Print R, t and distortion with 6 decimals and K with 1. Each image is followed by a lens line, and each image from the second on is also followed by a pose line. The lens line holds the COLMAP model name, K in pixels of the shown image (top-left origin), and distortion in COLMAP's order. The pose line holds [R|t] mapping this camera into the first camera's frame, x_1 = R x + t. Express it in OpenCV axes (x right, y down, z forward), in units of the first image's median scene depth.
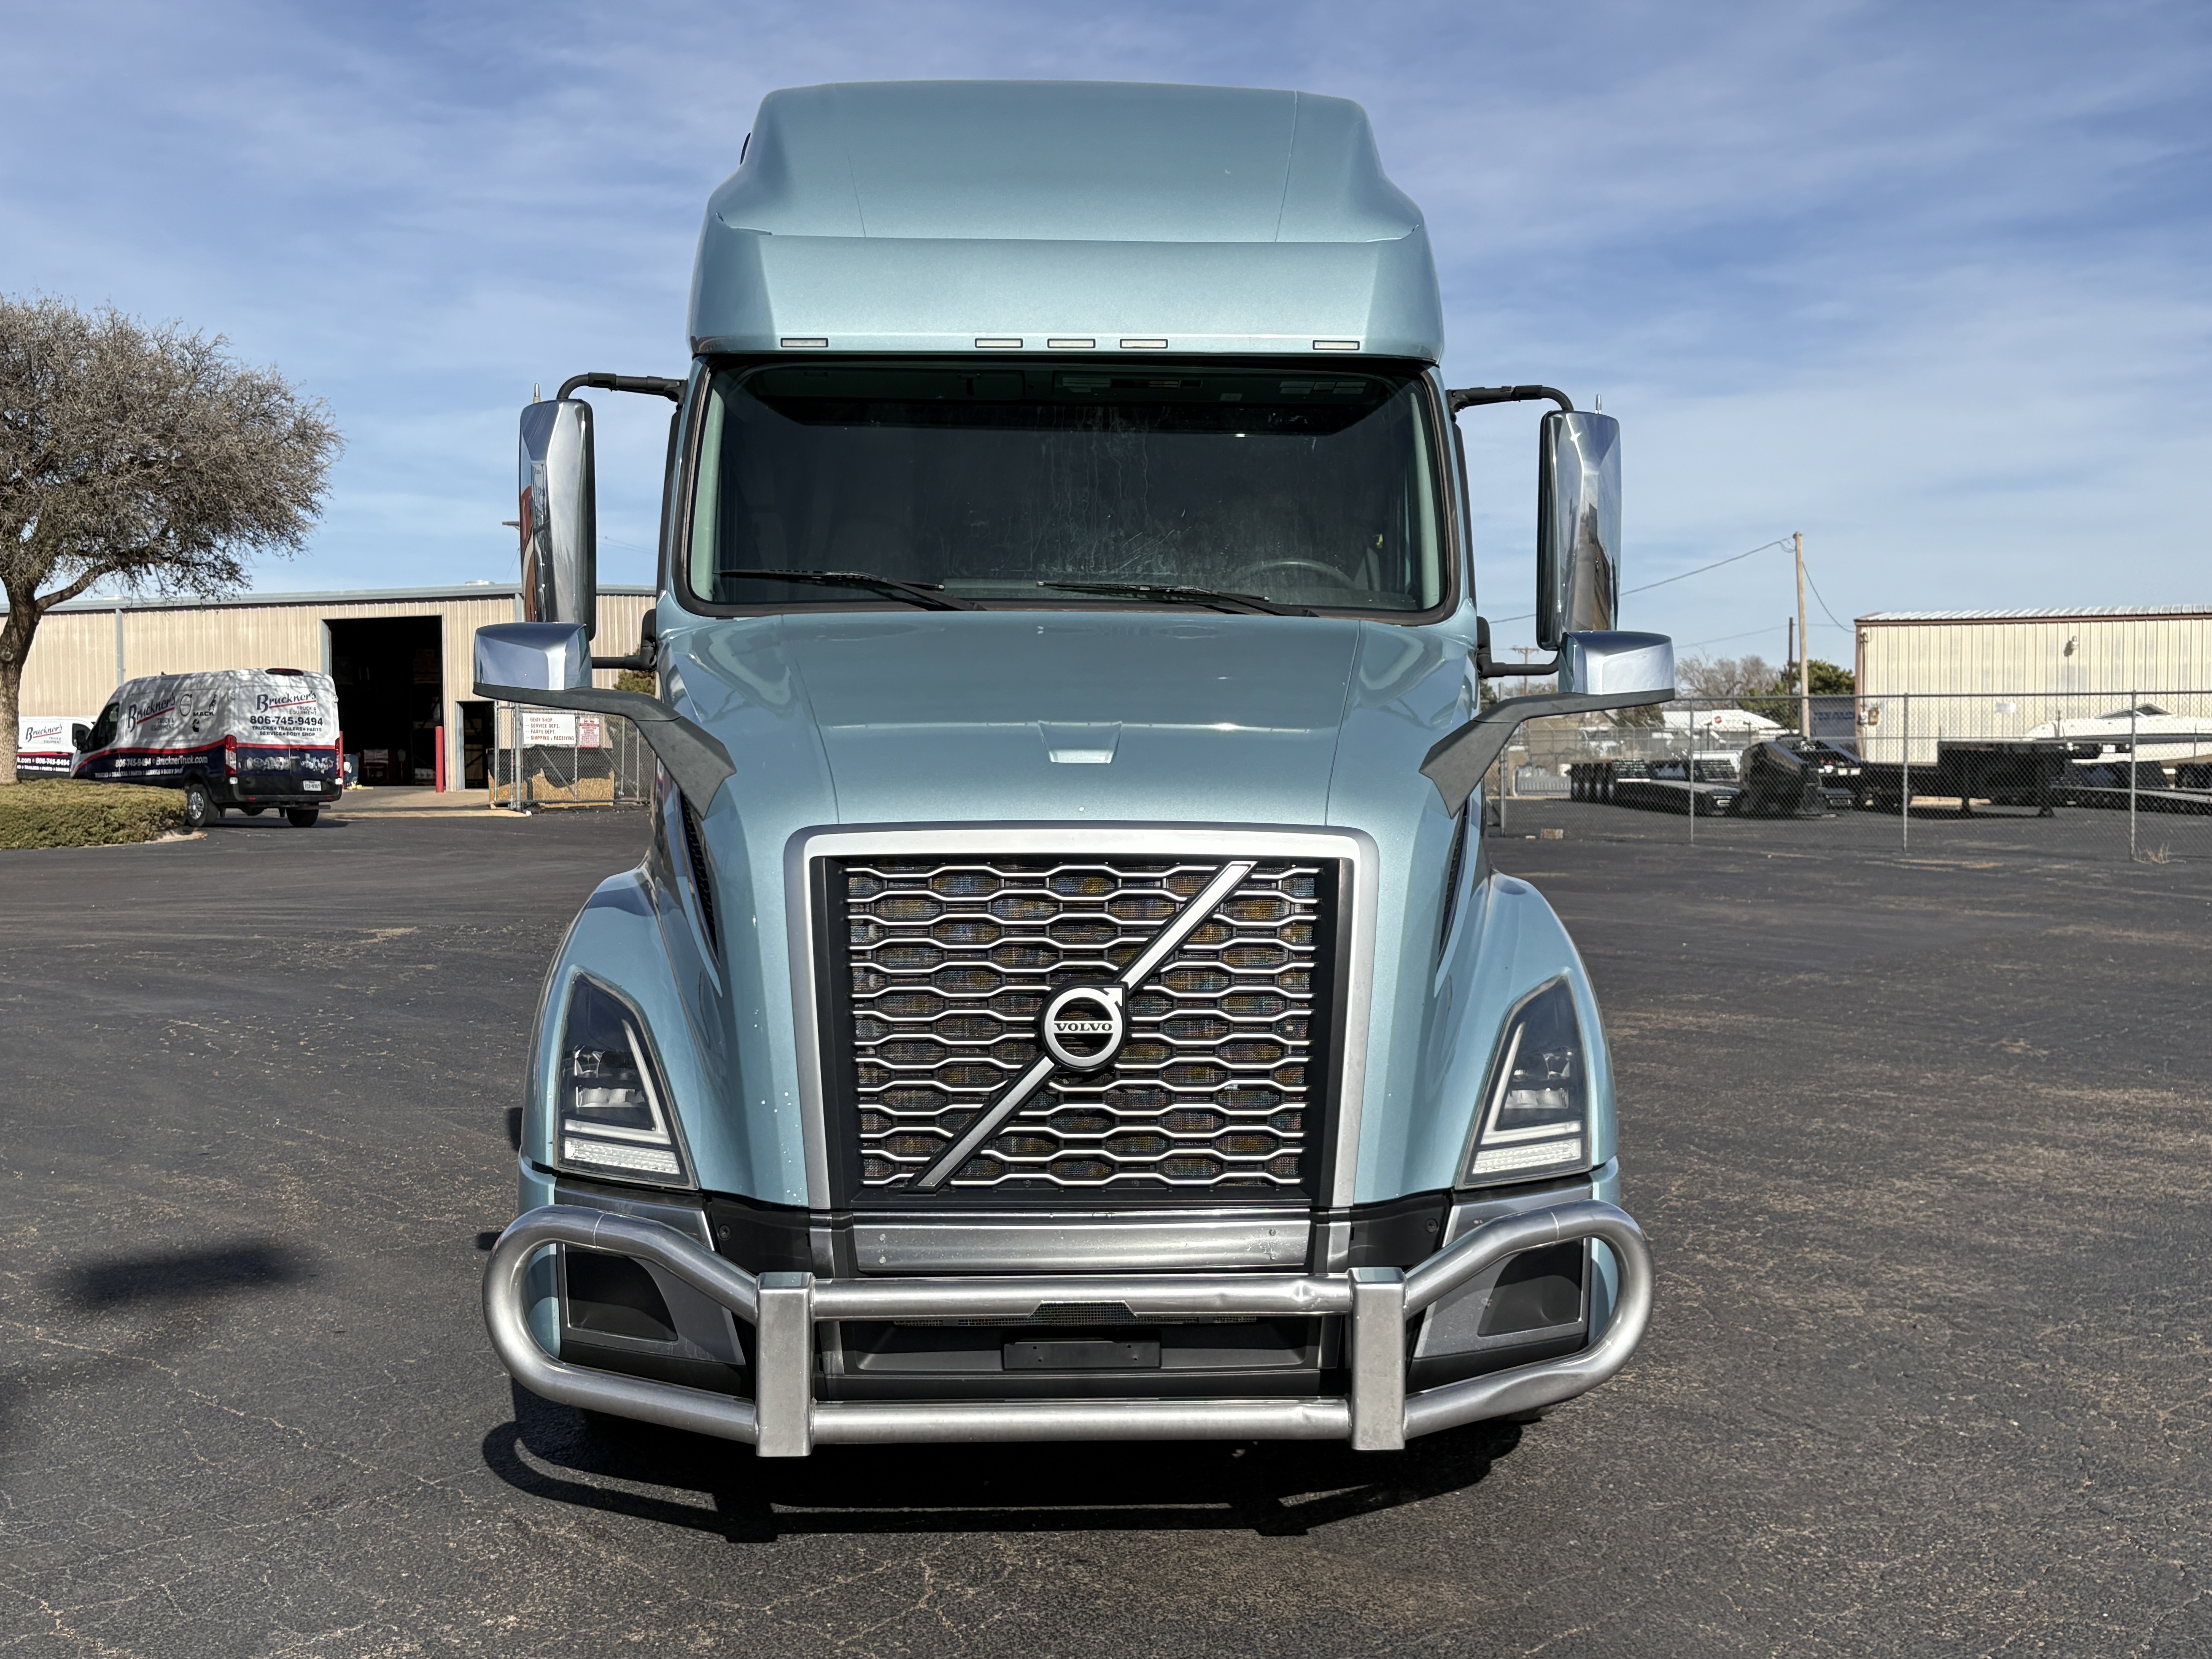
lens RADIAL K [[2390.8, 0, 1106.0], [0, 2390.8, 829.5], [0, 0, 1]] dist [0.209213, -0.809468]
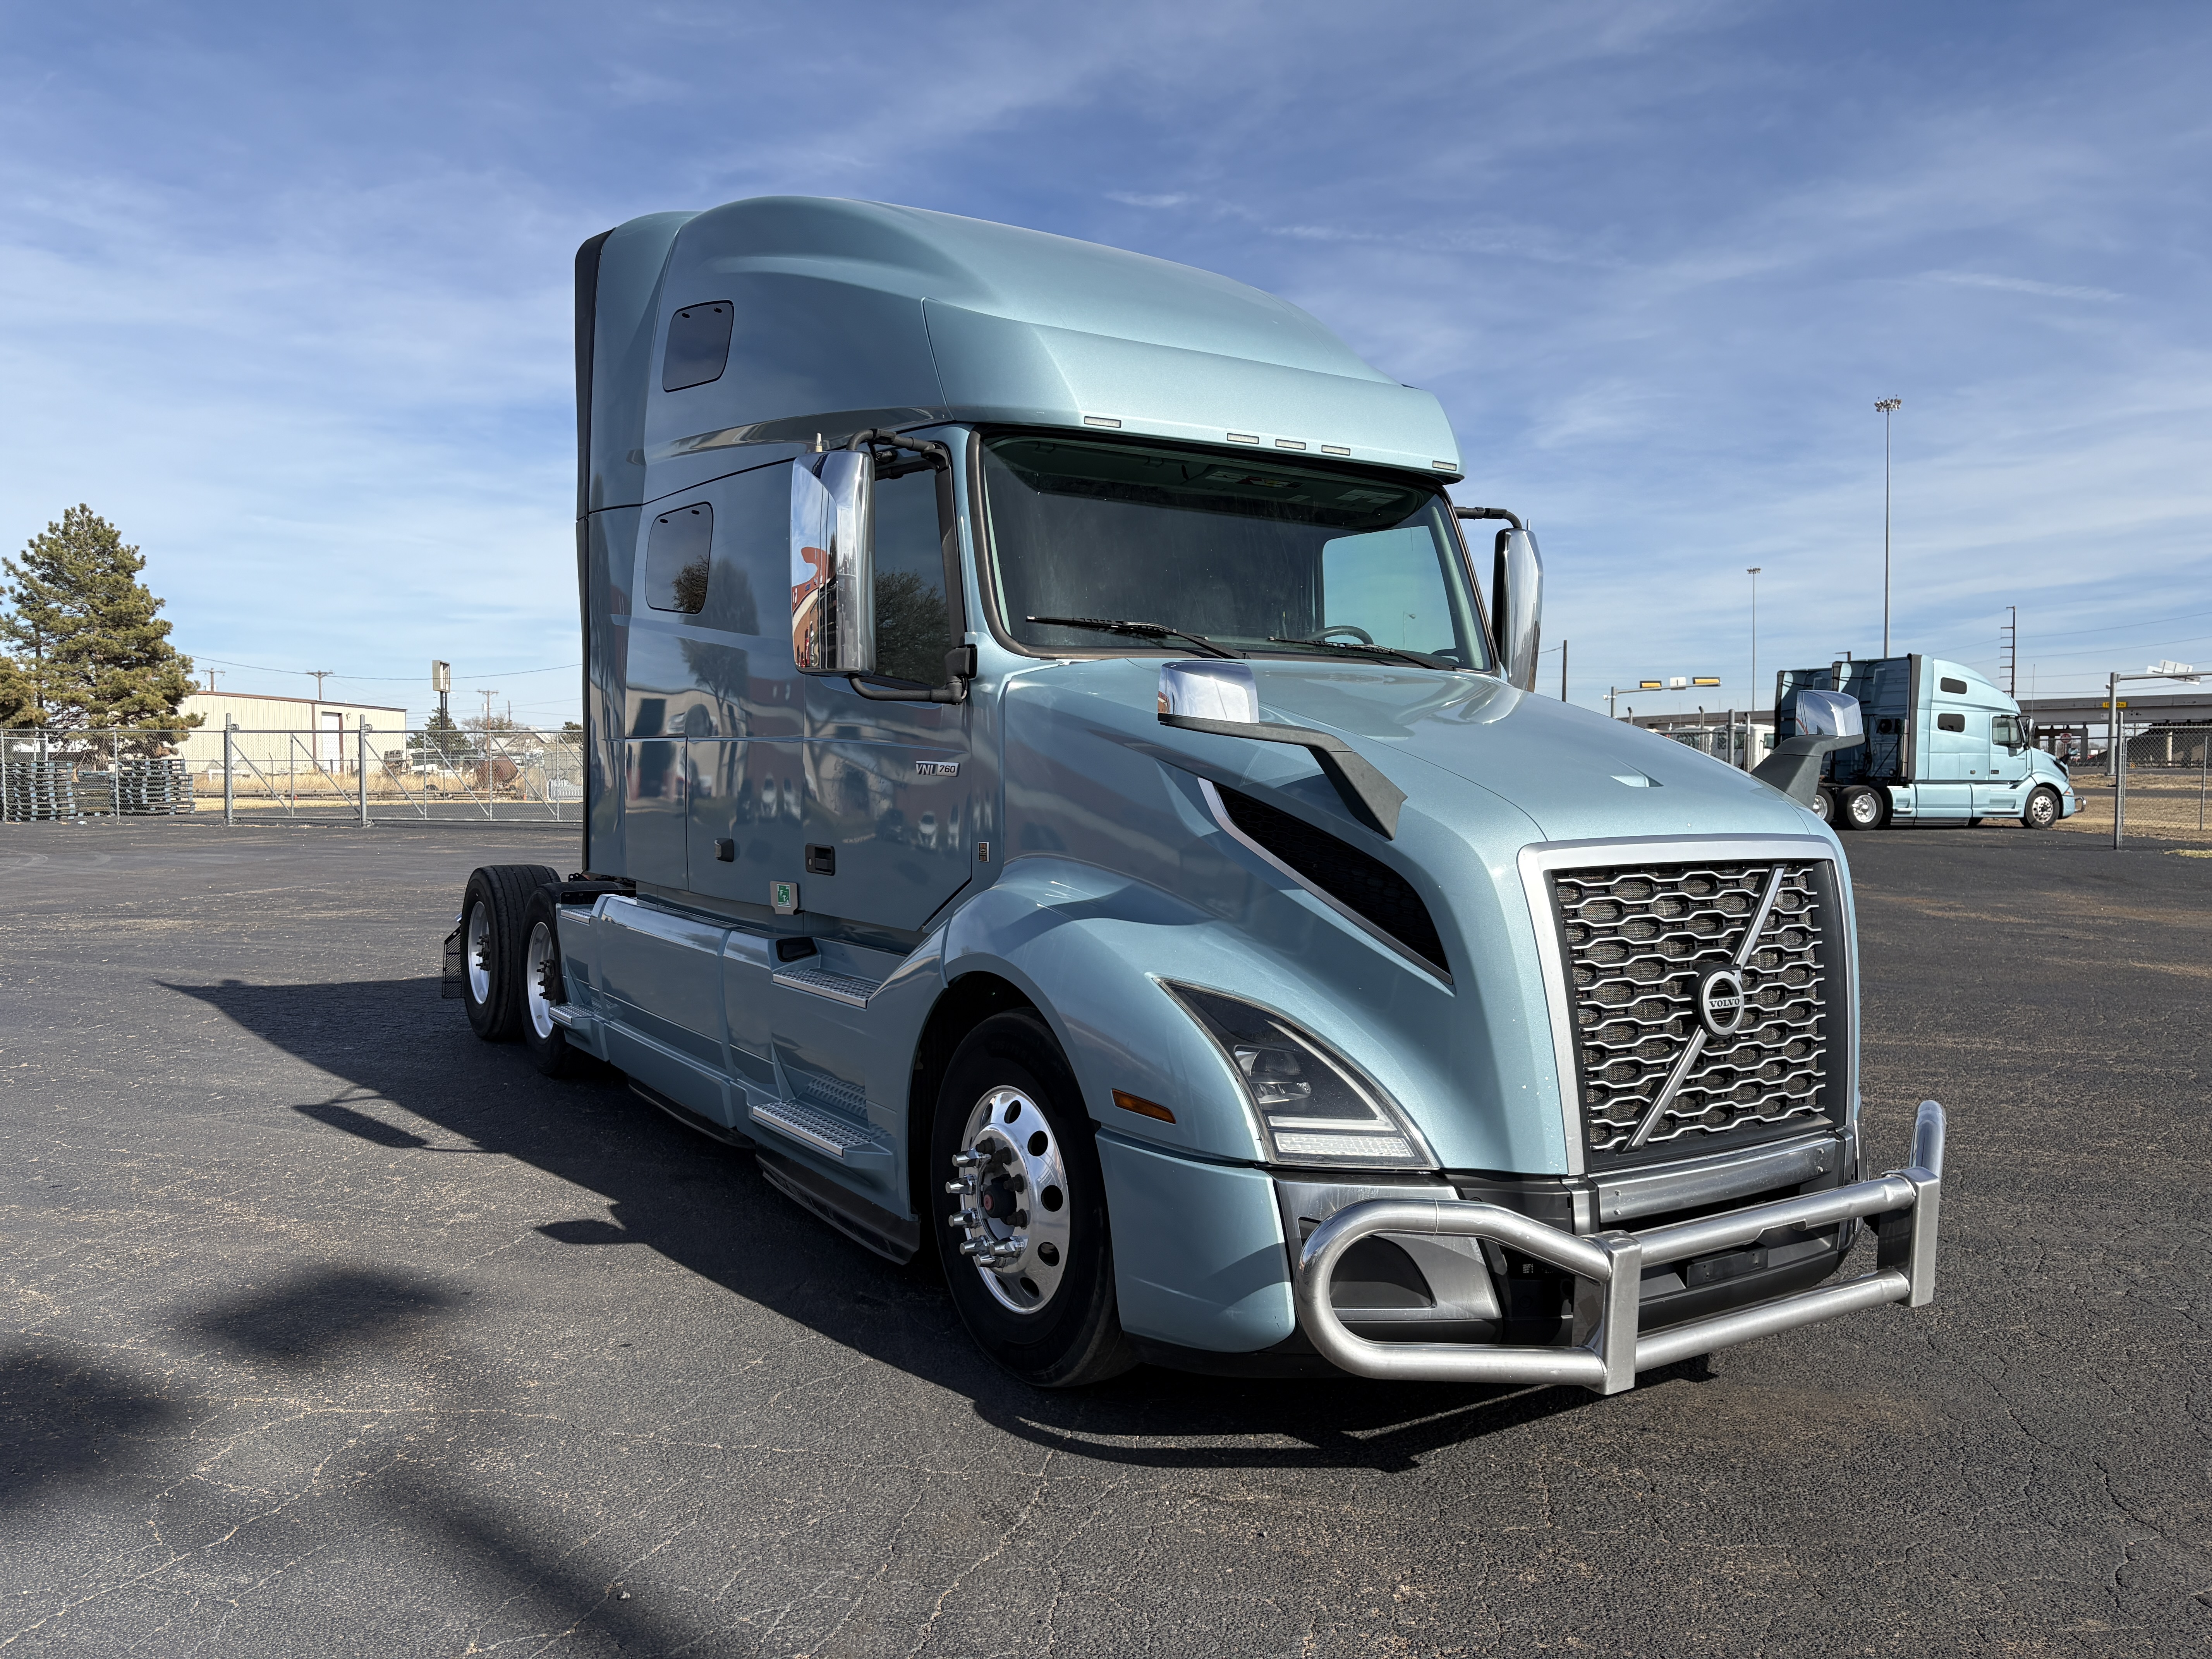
lens RADIAL K [[1673.1, 0, 1106.0], [0, 1673.1, 829.5], [0, 0, 1]] dist [0.097759, -0.286465]
pose [[0.864996, -0.016588, 0.501505, -0.668403], [0.014950, 0.999862, 0.007286, -0.016325], [-0.501557, 0.001195, 0.865124, 0.382761]]
